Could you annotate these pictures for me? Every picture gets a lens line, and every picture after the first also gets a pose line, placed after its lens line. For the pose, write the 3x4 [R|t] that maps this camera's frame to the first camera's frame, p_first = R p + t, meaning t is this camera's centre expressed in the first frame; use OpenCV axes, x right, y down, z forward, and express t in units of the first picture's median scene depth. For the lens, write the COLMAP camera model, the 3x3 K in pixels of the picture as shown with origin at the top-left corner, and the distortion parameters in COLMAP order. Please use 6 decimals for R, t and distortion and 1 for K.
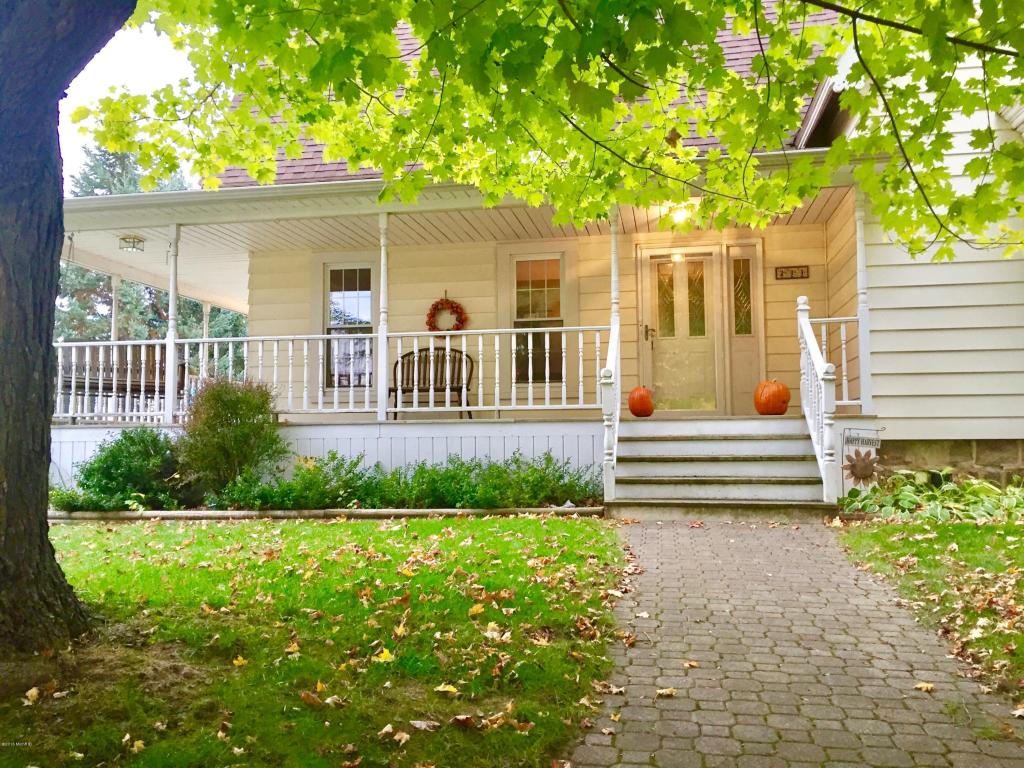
lens RADIAL K [[869.0, 0, 512.0], [0, 869.0, 384.0], [0, 0, 1]] dist [0.085983, -0.116223]
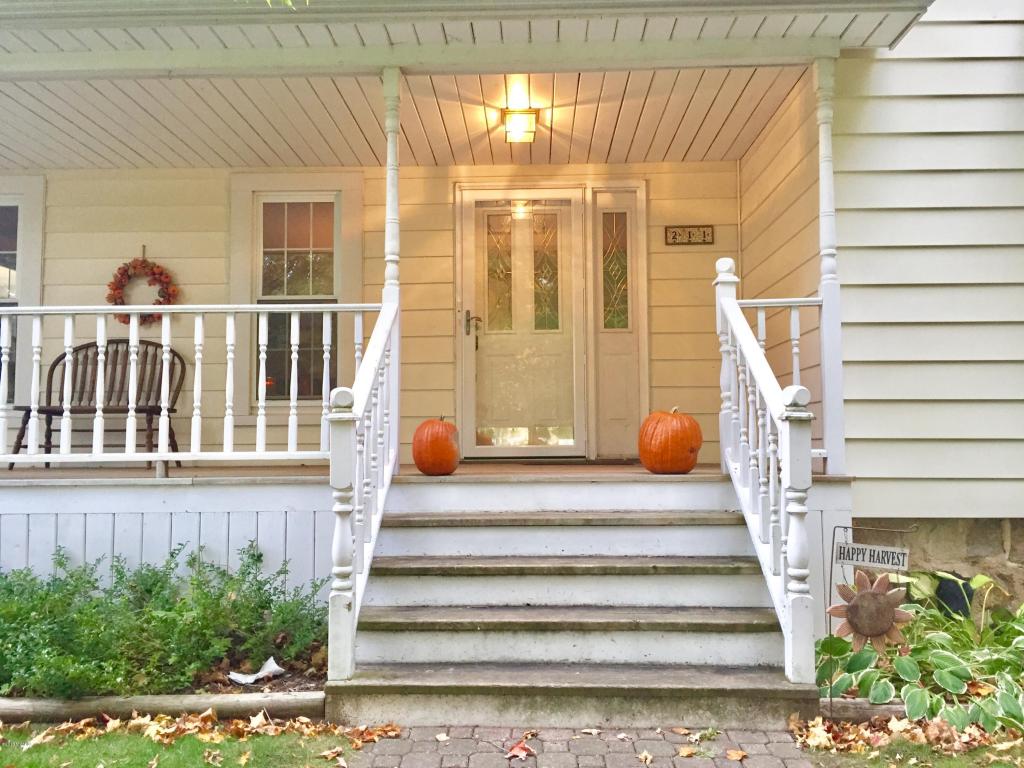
lens RADIAL K [[869.8, 0, 512.0], [0, 869.8, 384.0], [0, 0, 1]] dist [0.068578, -0.129316]
pose [[0.988223, 0.012102, 0.152539, 0.092435], [-0.012447, 0.999922, 0.001304, -0.016013], [-0.152511, -0.003187, 0.988297, 0.381329]]
